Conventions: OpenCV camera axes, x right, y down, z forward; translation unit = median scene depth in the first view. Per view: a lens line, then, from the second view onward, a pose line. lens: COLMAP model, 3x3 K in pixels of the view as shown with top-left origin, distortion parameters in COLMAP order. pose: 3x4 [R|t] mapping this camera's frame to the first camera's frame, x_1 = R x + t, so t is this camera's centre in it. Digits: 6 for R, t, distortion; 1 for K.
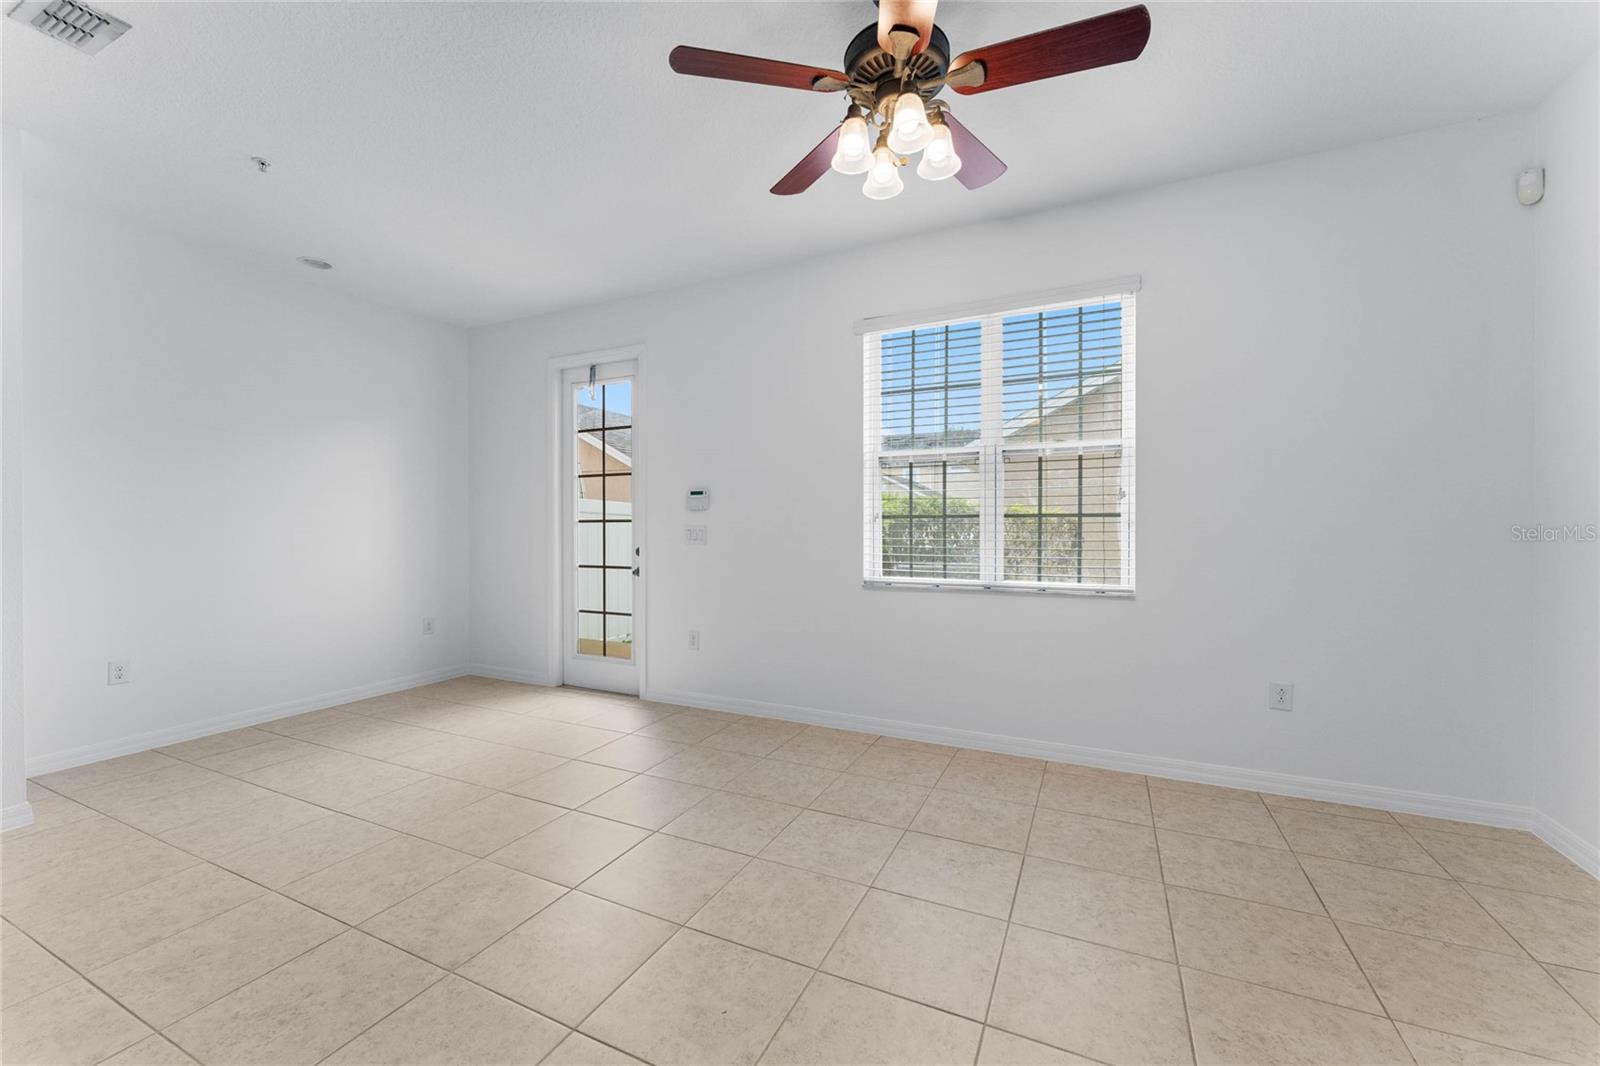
lens RADIAL K [[633.4, 0, 794.1], [0, 633.4, 529.4], [0, 0, 1]] dist [0.000098, -0.000012]
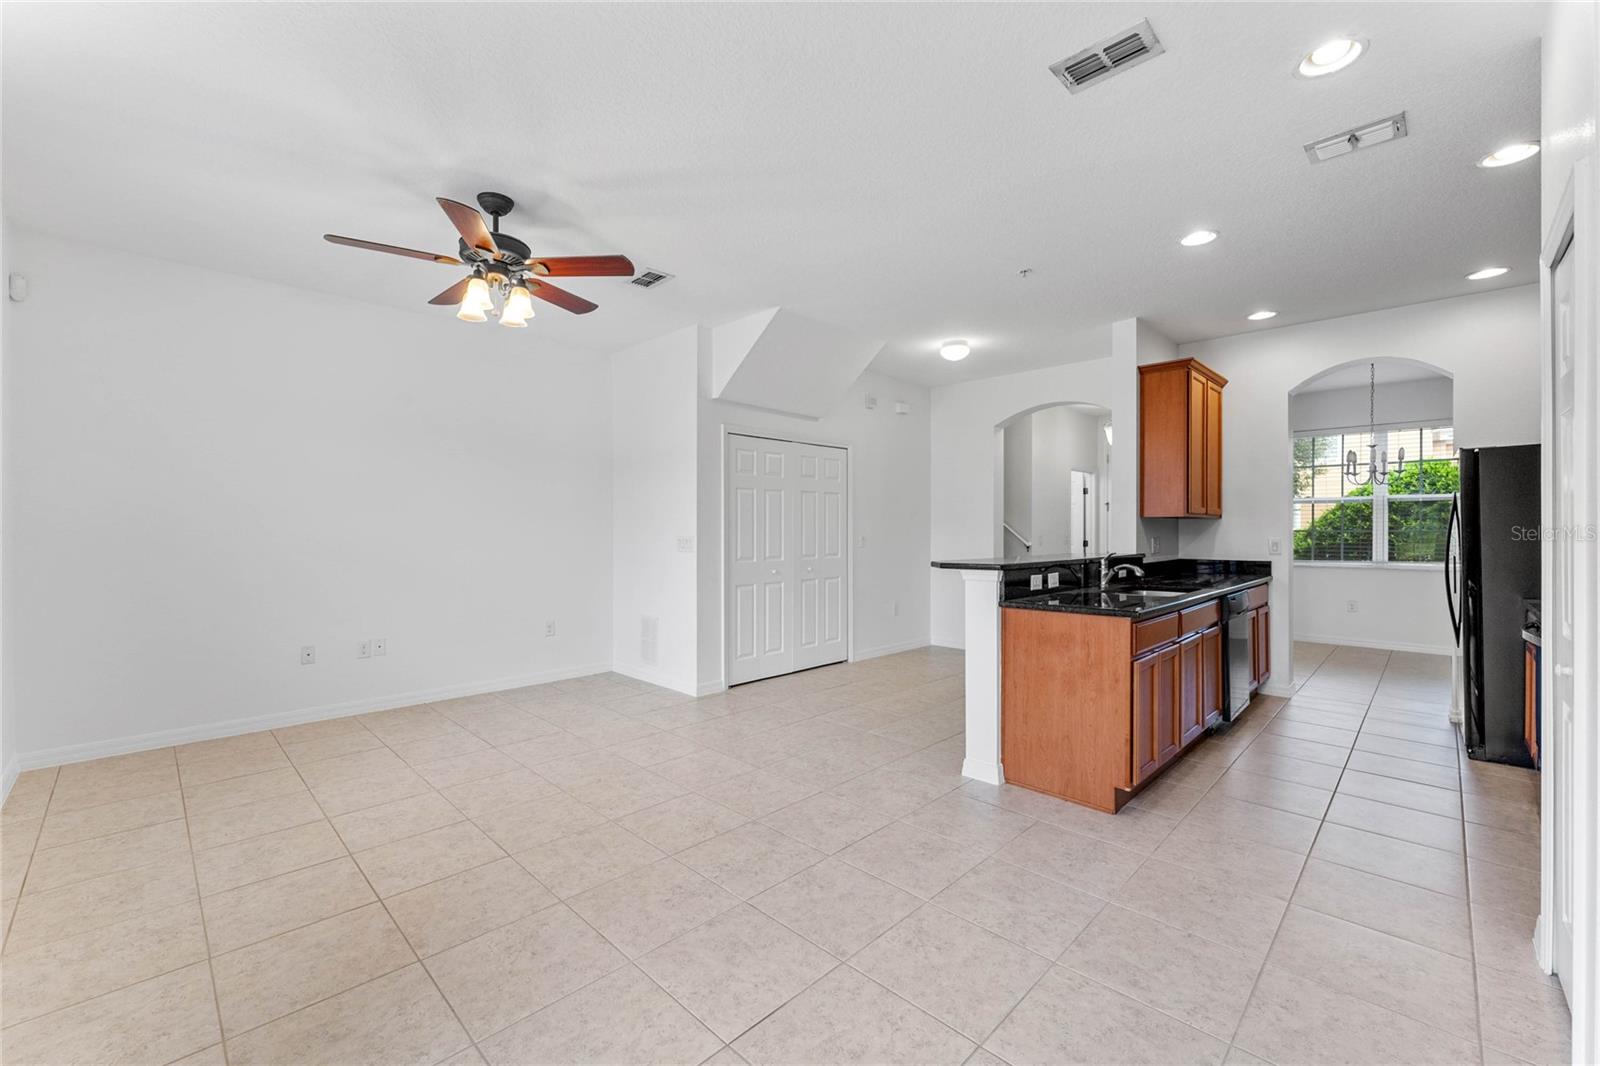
lens RADIAL K [[657.1, 0, 793.7], [0, 657.1, 529.5], [0, 0, 1]] dist [-0.001389, -0.000126]
pose [[-0.946470, -0.001312, 0.322789, -0.788620], [-0.000084, 0.999993, 0.003819, -0.034158], [-0.322792, 0.003587, -0.946463, 1.709219]]
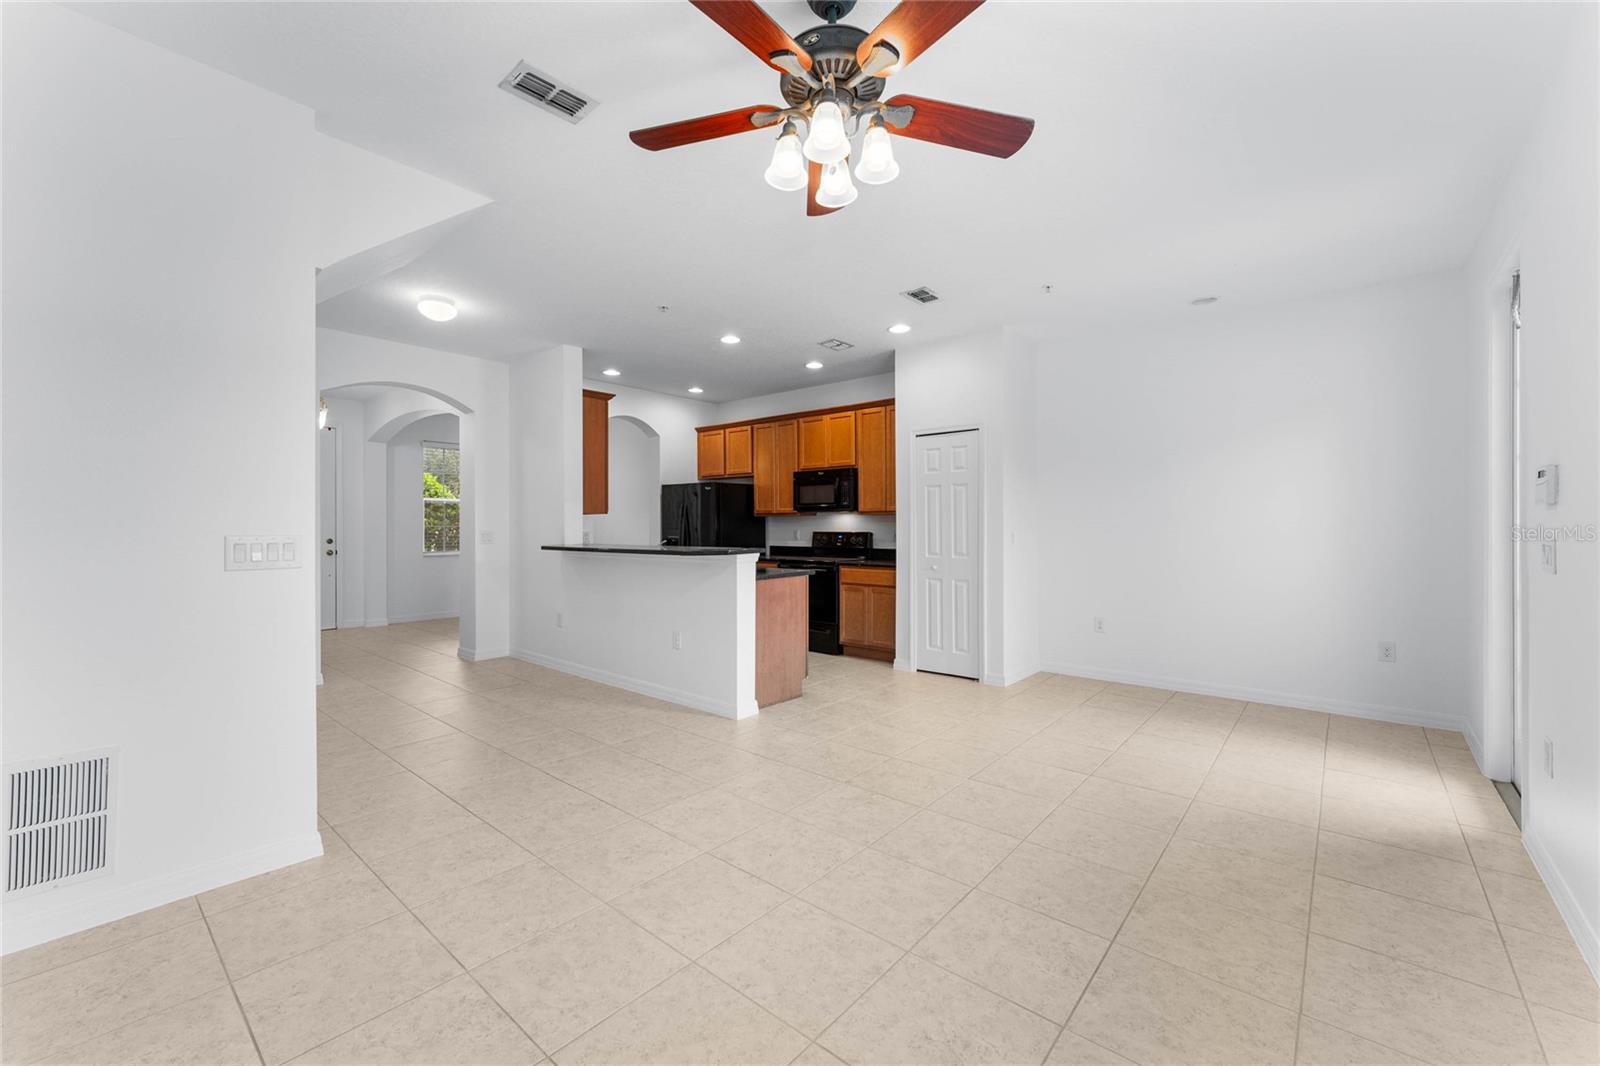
lens RADIAL K [[641.4, 0, 790.5], [0, 641.4, 535.3], [0, 0, 1]] dist [0.001242, 0.000050]
pose [[-0.256927, 0.013534, -0.966336, 0.837054], [-0.001763, 0.999894, 0.014472, -0.020379], [0.966429, 0.005422, -0.256875, 0.883083]]
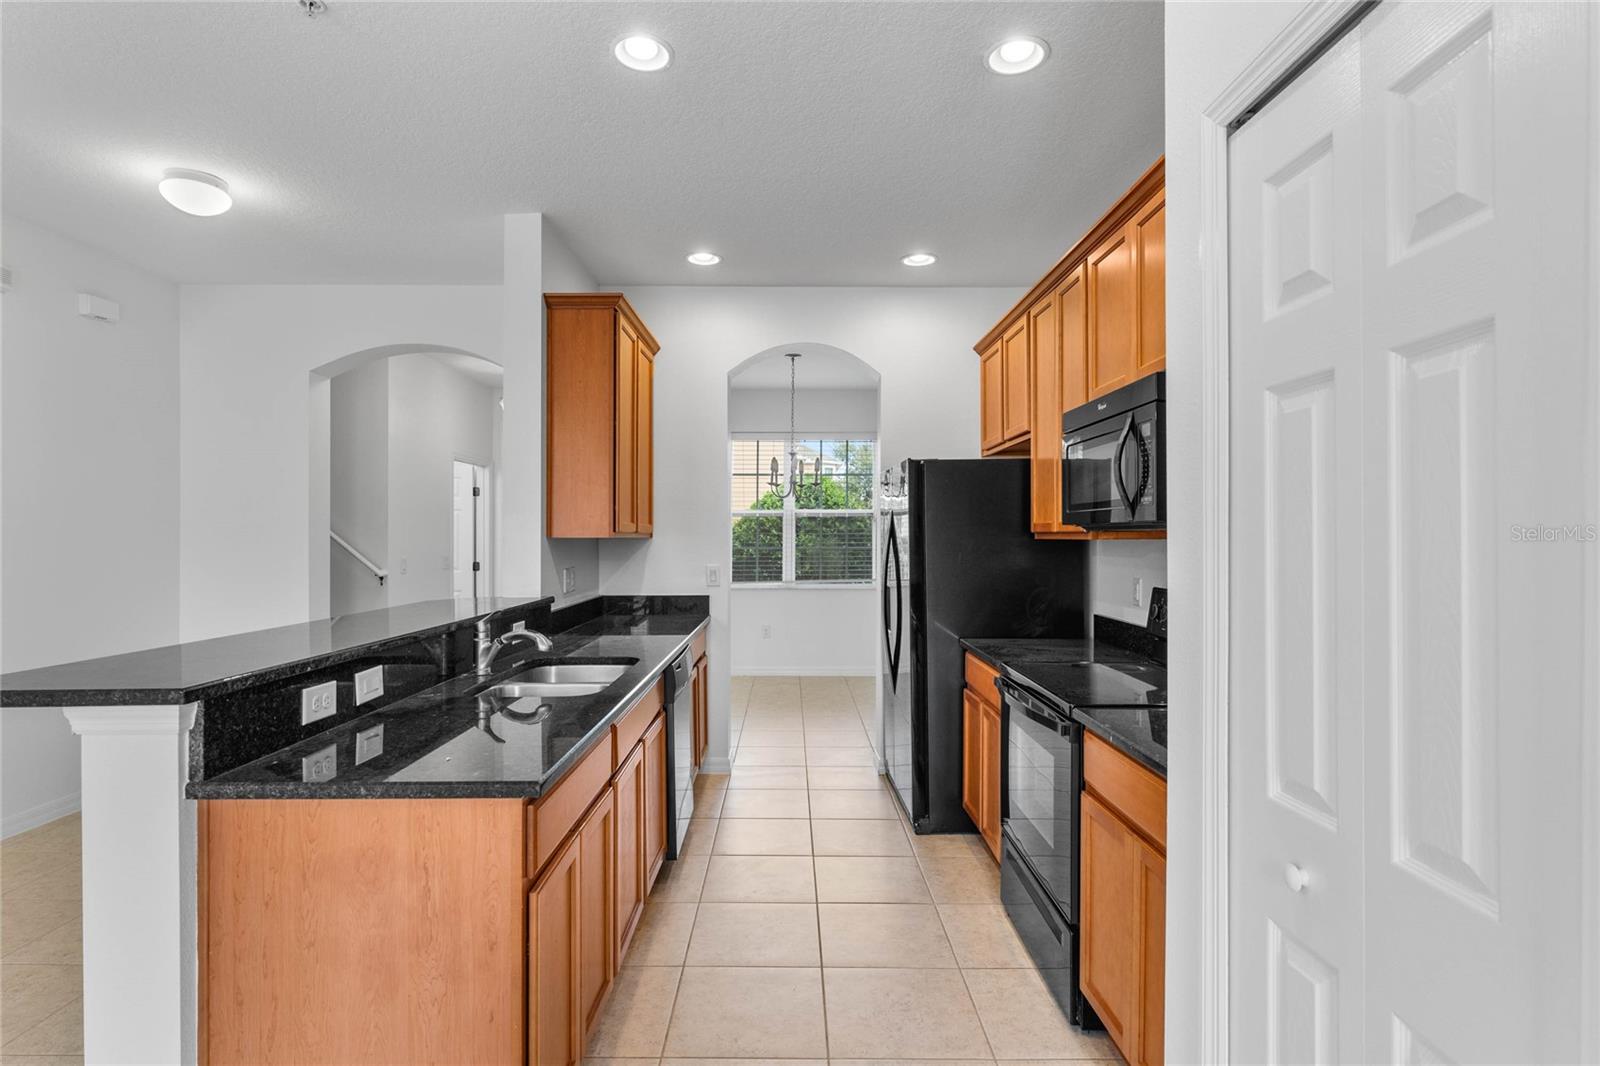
lens RADIAL K [[787.3, 0, 793.1], [0, 787.3, 540.5], [0, 0, 1]] dist [-0.002844, -0.000099]
pose [[-0.897416, -0.000428, -0.441184, -0.895575], [-0.004079, 0.999965, 0.007327, -0.069734], [0.441166, 0.008375, -0.897387, 1.058046]]
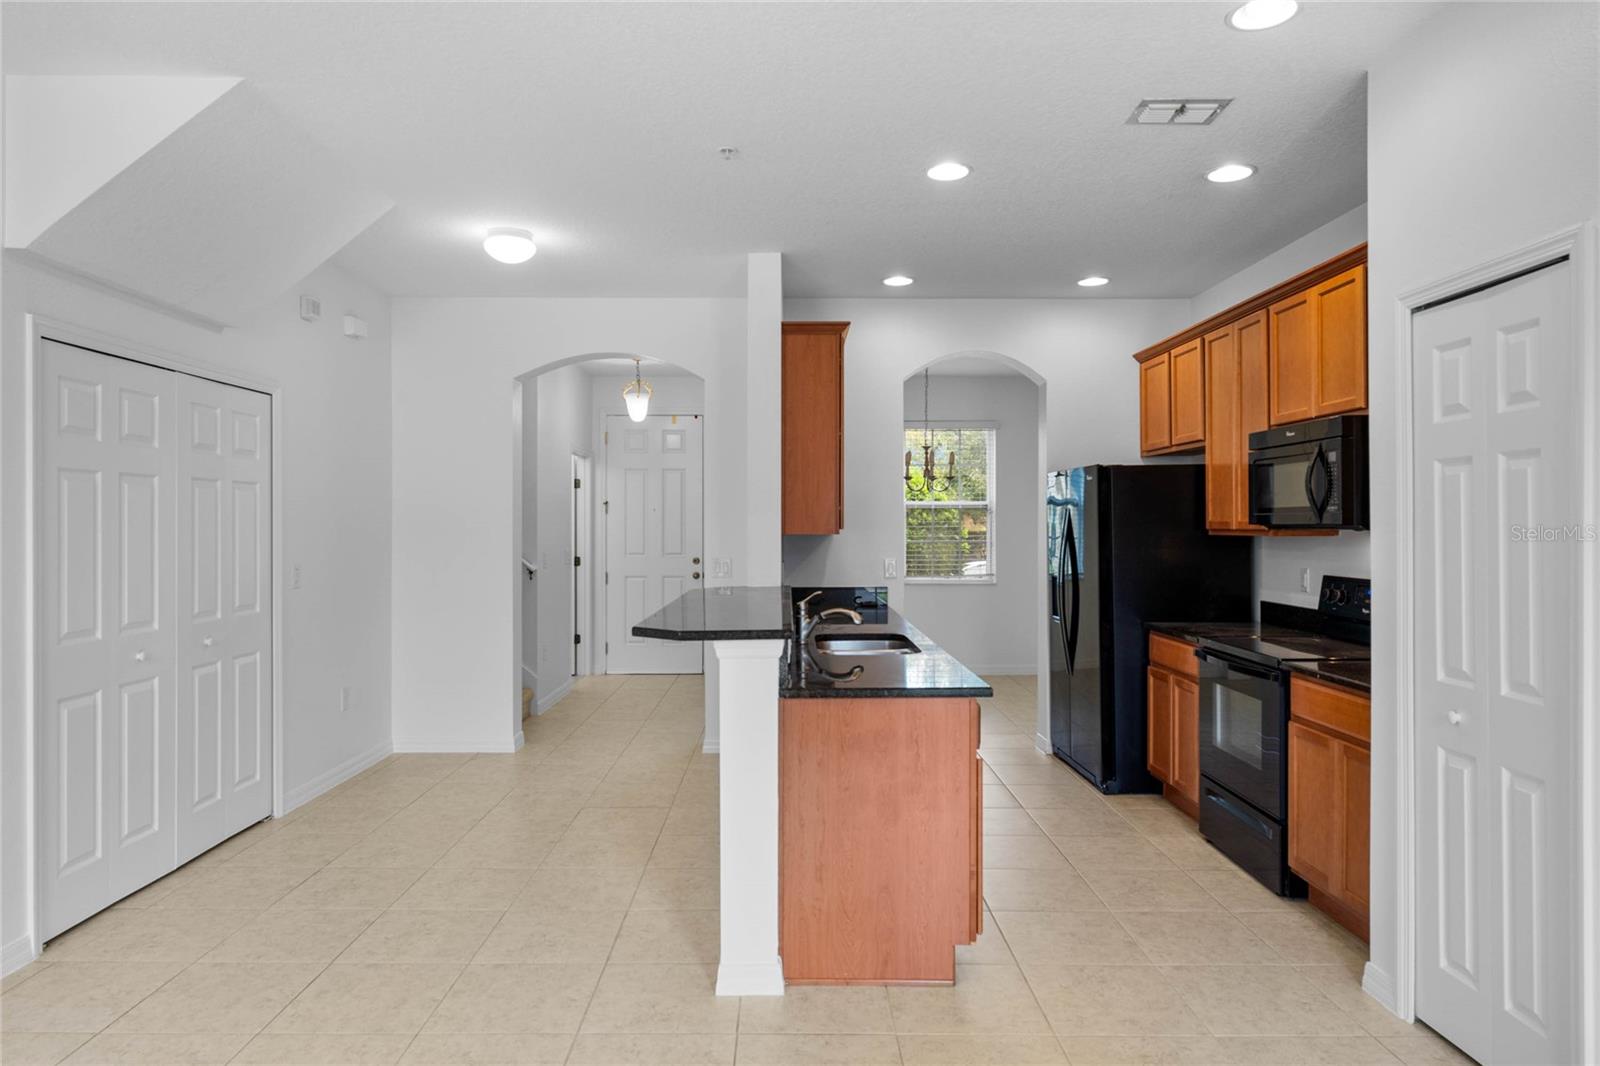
lens RADIAL K [[986.9, 0, 789.6], [0, 986.9, 526.2], [0, 0, 1]] dist [0.004917, -0.001102]
pose [[-0.897750, 0.000082, -0.440506, -0.247574], [-0.001775, 0.999991, 0.003802, -0.087379], [0.440502, 0.004195, -0.897742, 1.420335]]
